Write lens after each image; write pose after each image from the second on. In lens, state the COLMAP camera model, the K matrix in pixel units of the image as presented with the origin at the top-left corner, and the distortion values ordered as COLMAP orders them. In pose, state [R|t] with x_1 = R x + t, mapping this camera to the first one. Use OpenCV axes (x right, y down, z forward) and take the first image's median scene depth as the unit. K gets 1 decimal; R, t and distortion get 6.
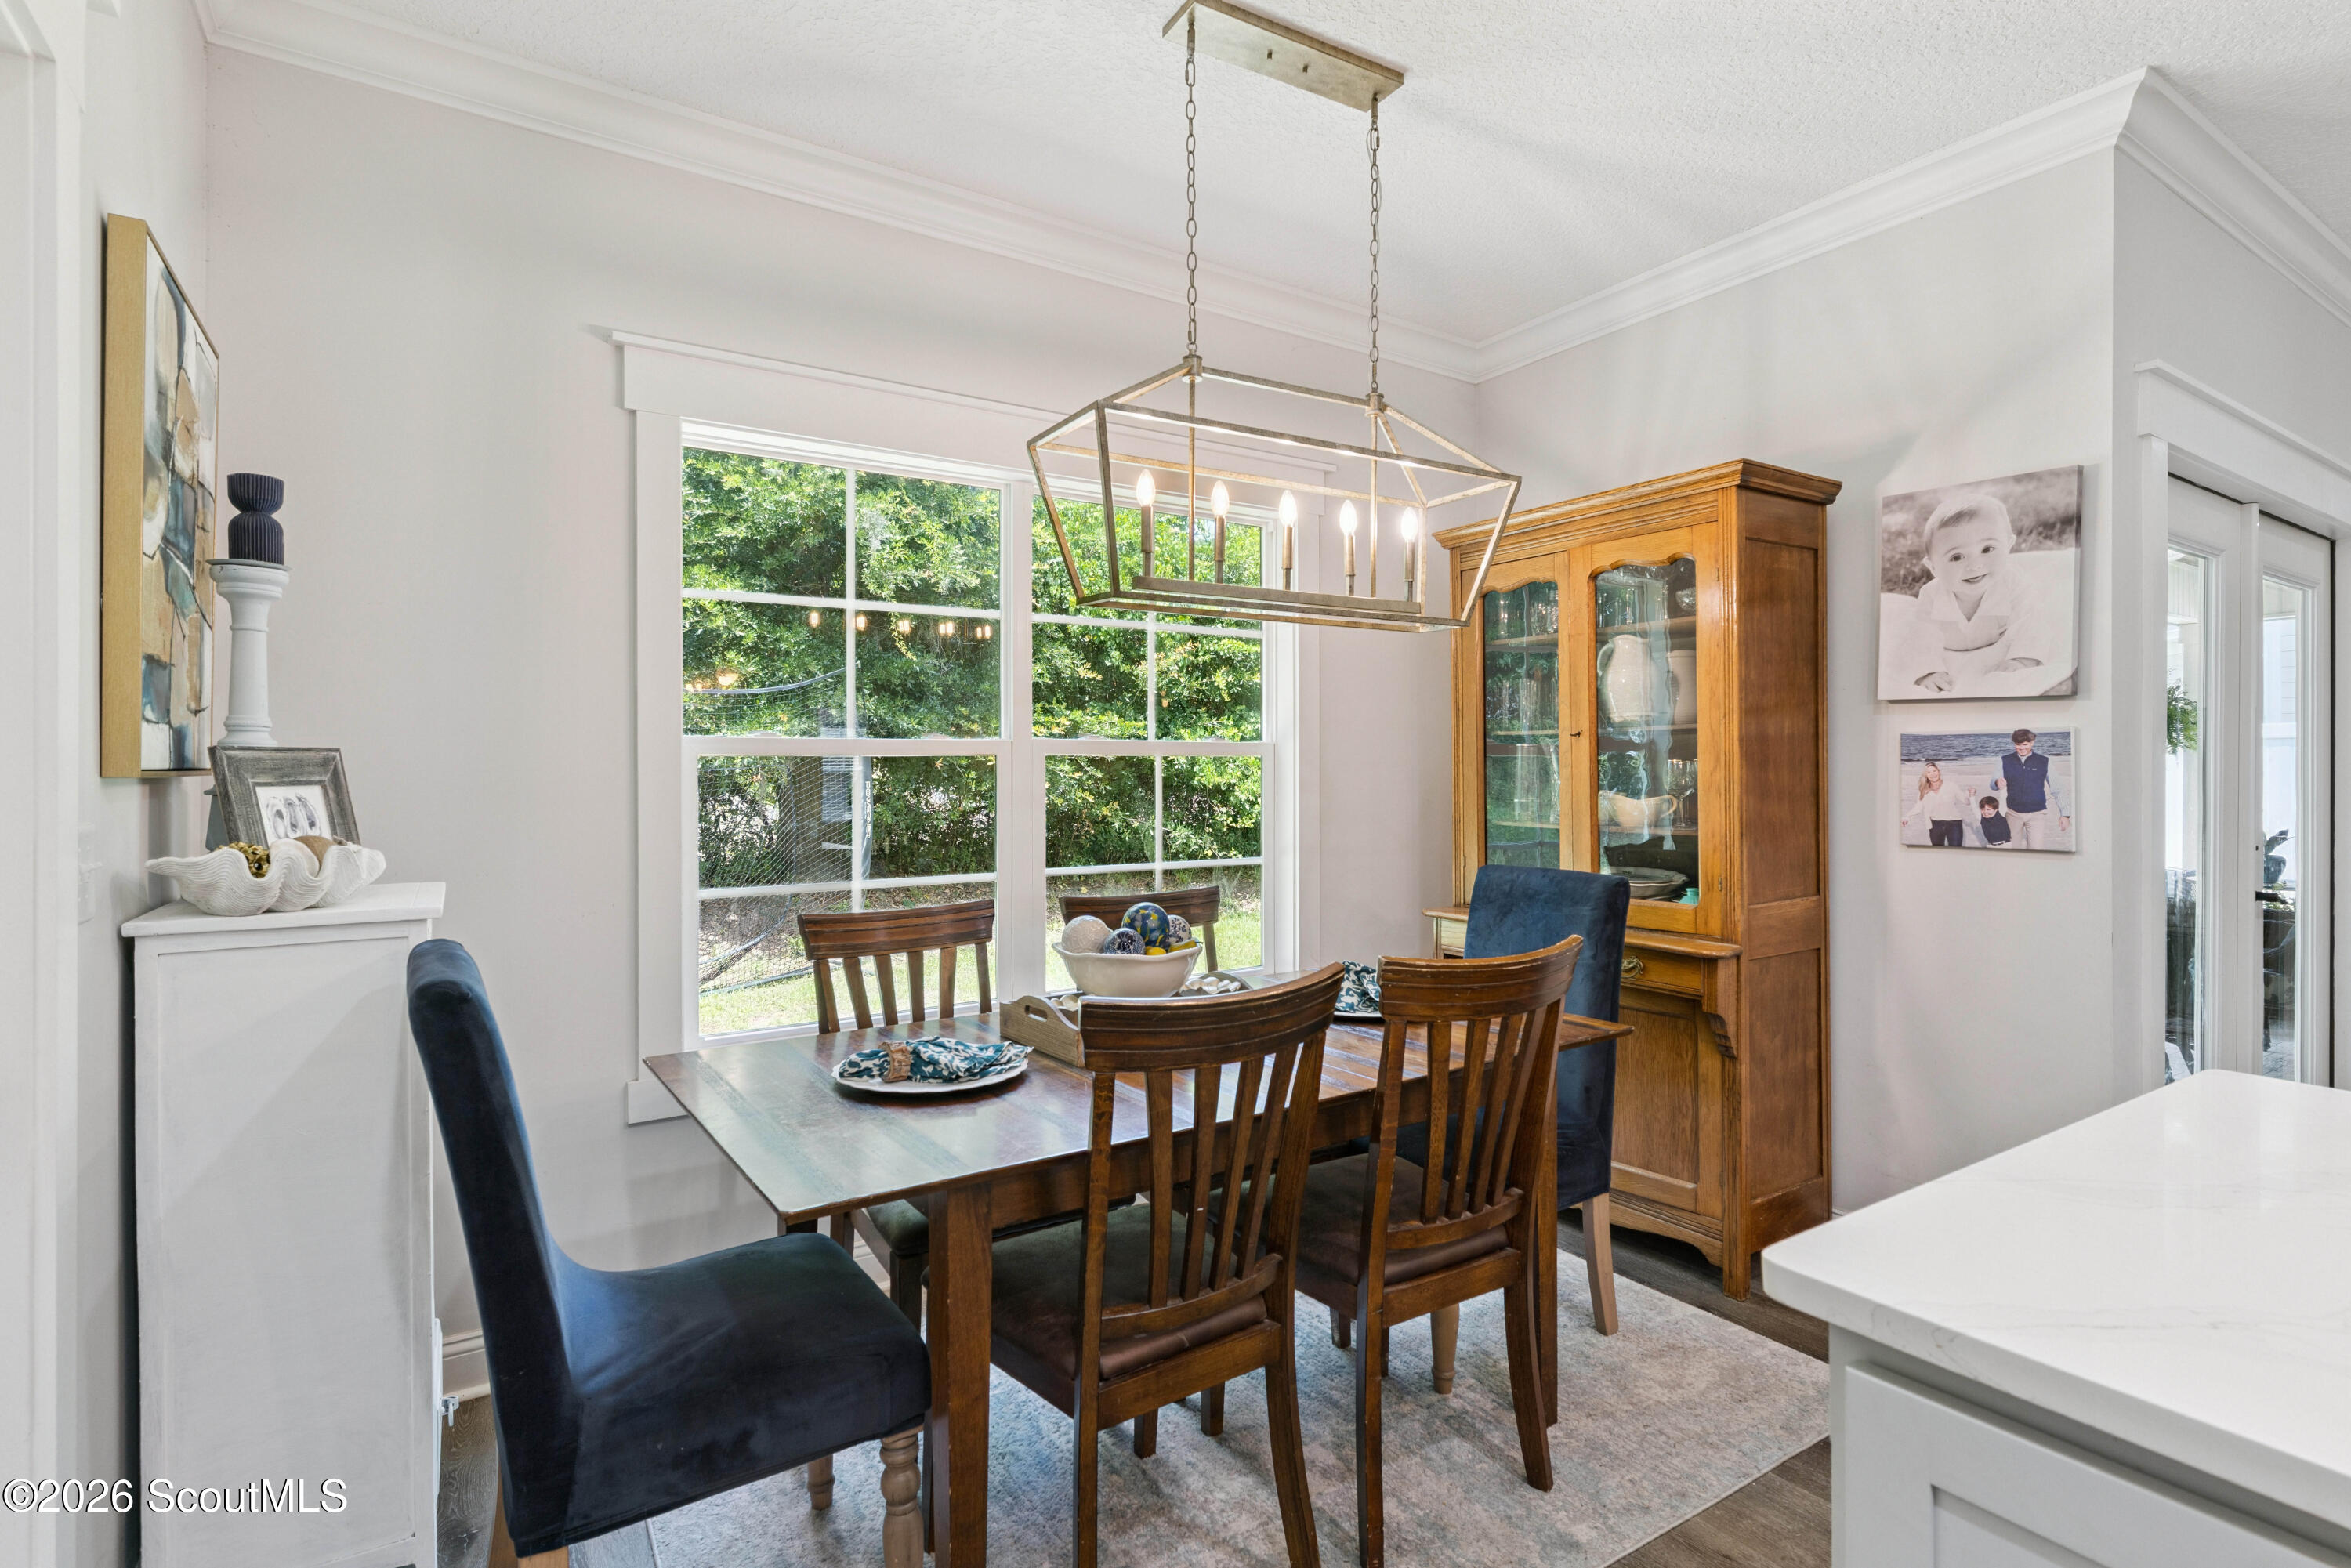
lens RADIAL K [[1153.4, 0, 1188.3], [0, 1153.4, 776.6], [0, 0, 1]] dist [-0.002841, 0.003187]
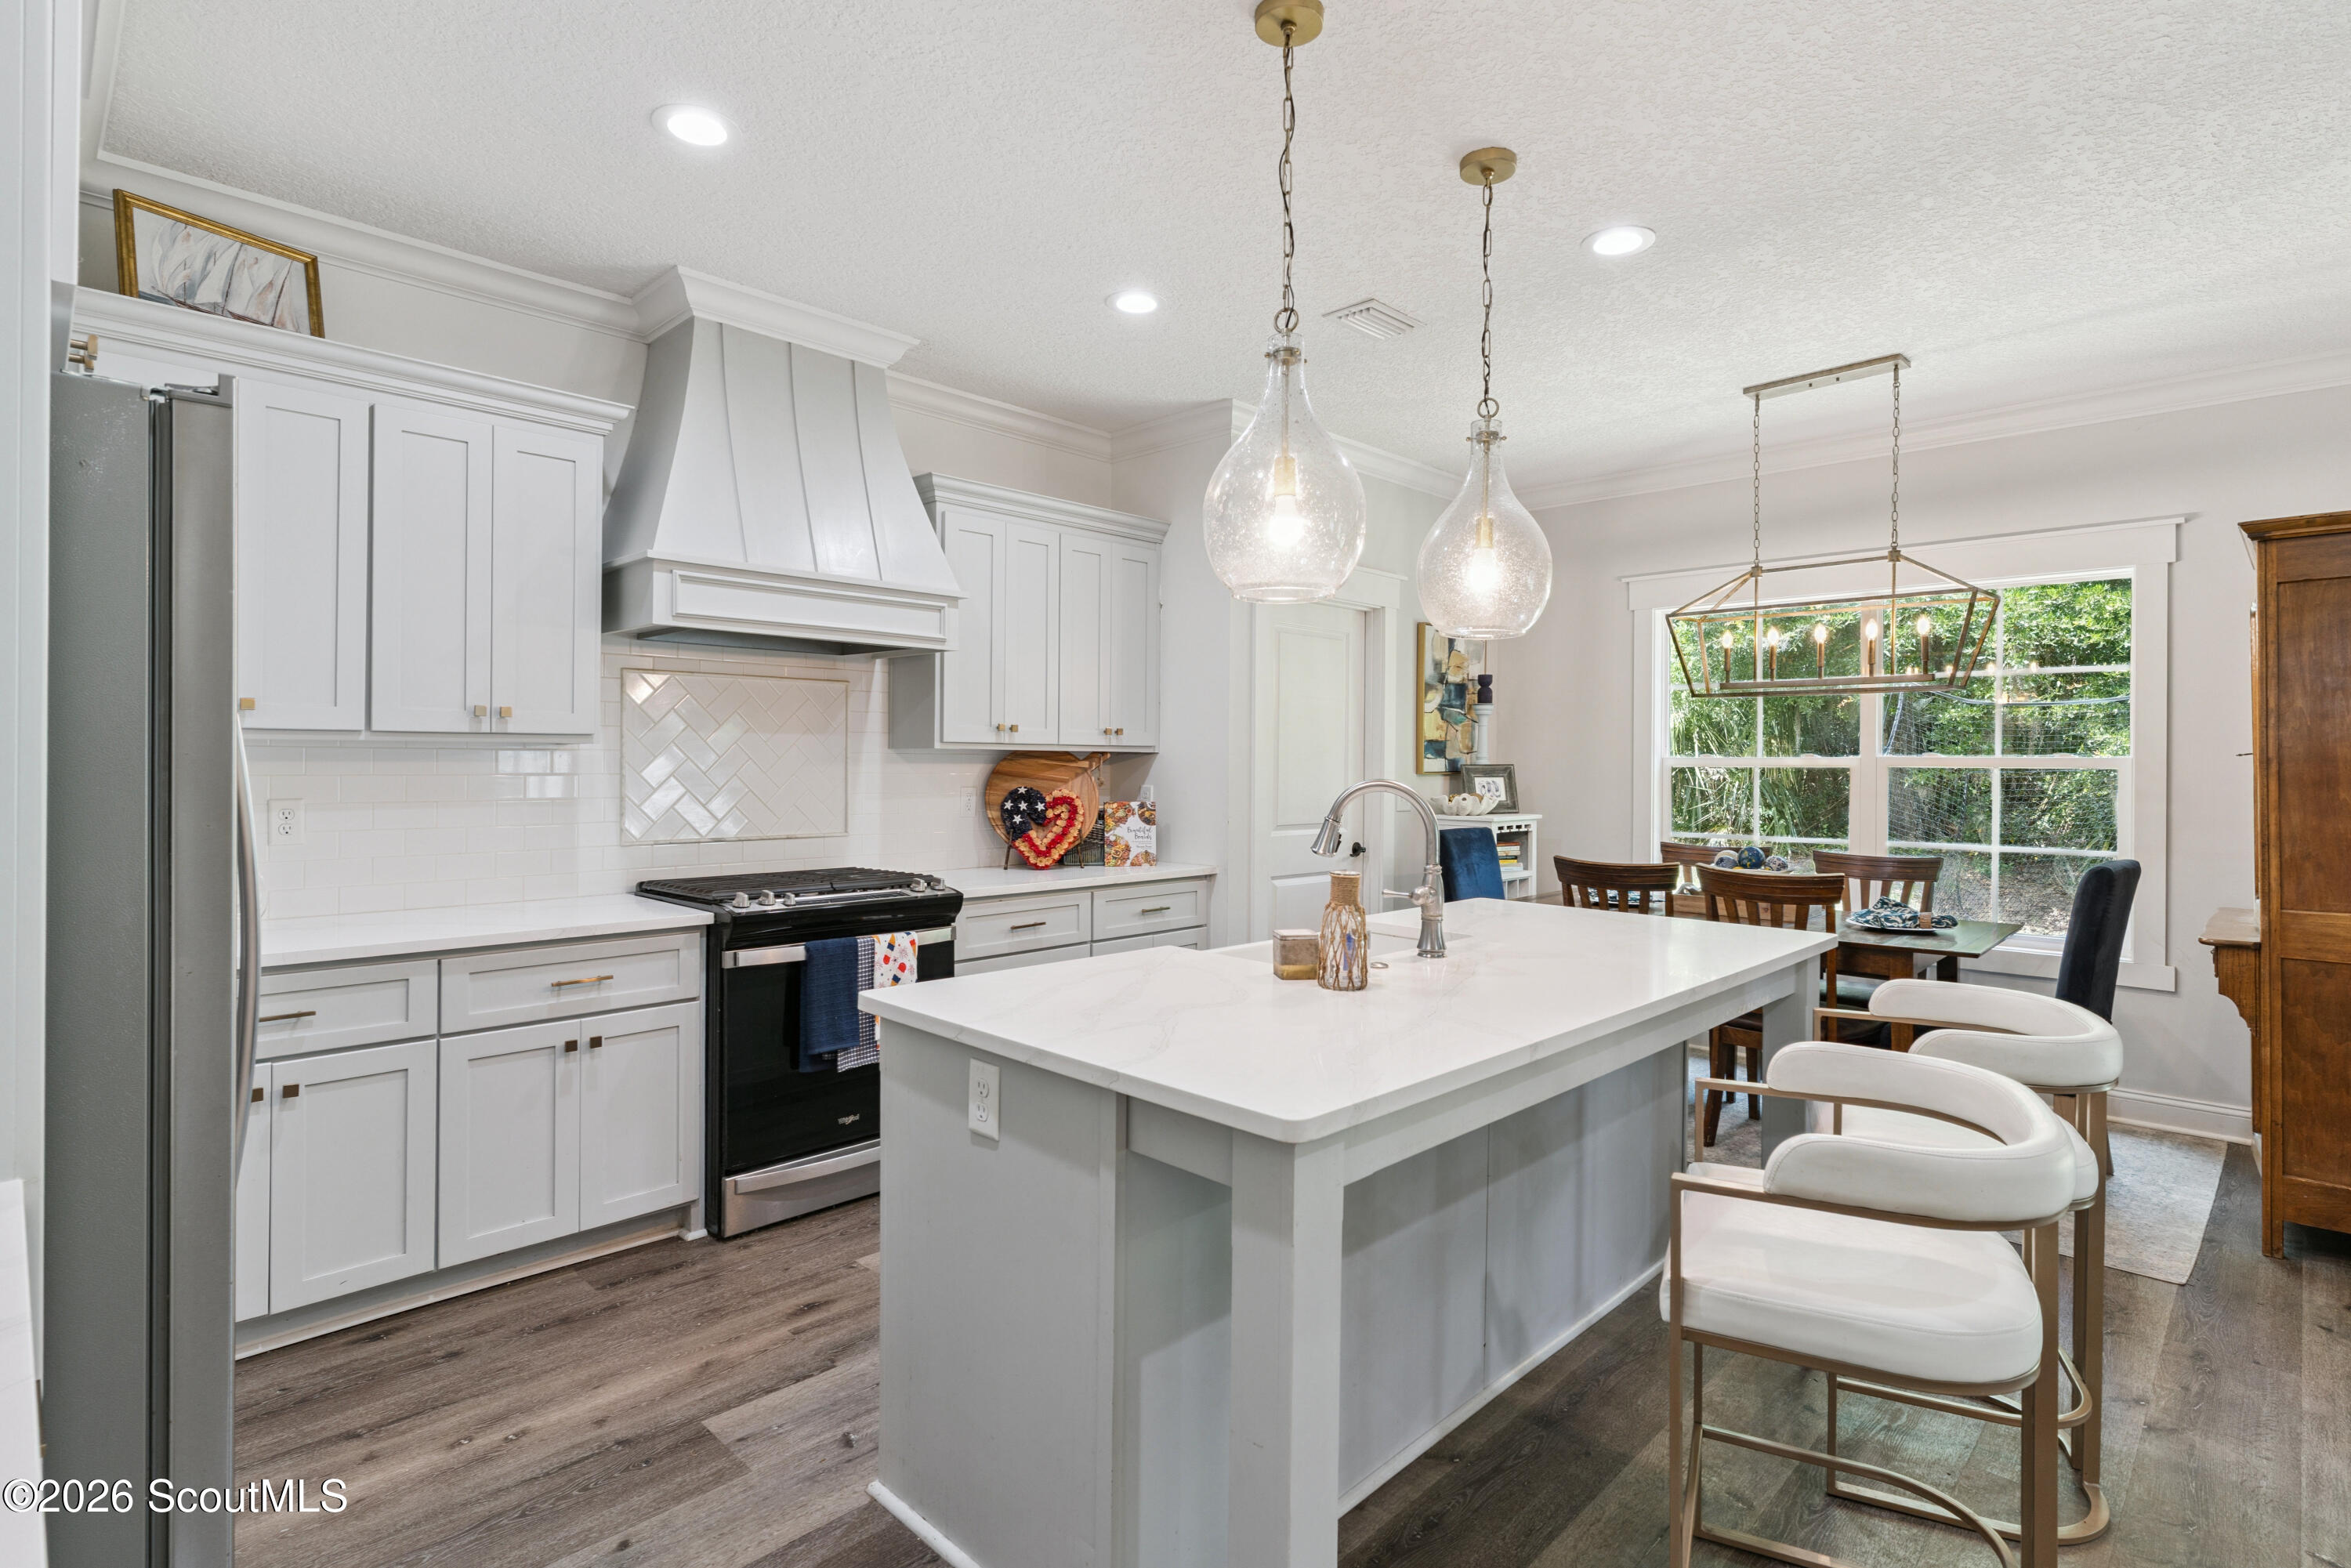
lens RADIAL K [[1153.4, 0, 1174.0], [0, 1153.4, 757.7], [0, 0, 1]] dist [-0.002841, 0.003187]
pose [[0.202497, 0.000805, -0.979283, 2.008959], [-0.012406, 0.999922, -0.001743, -0.027783], [0.979204, 0.012502, 0.202491, -0.410691]]
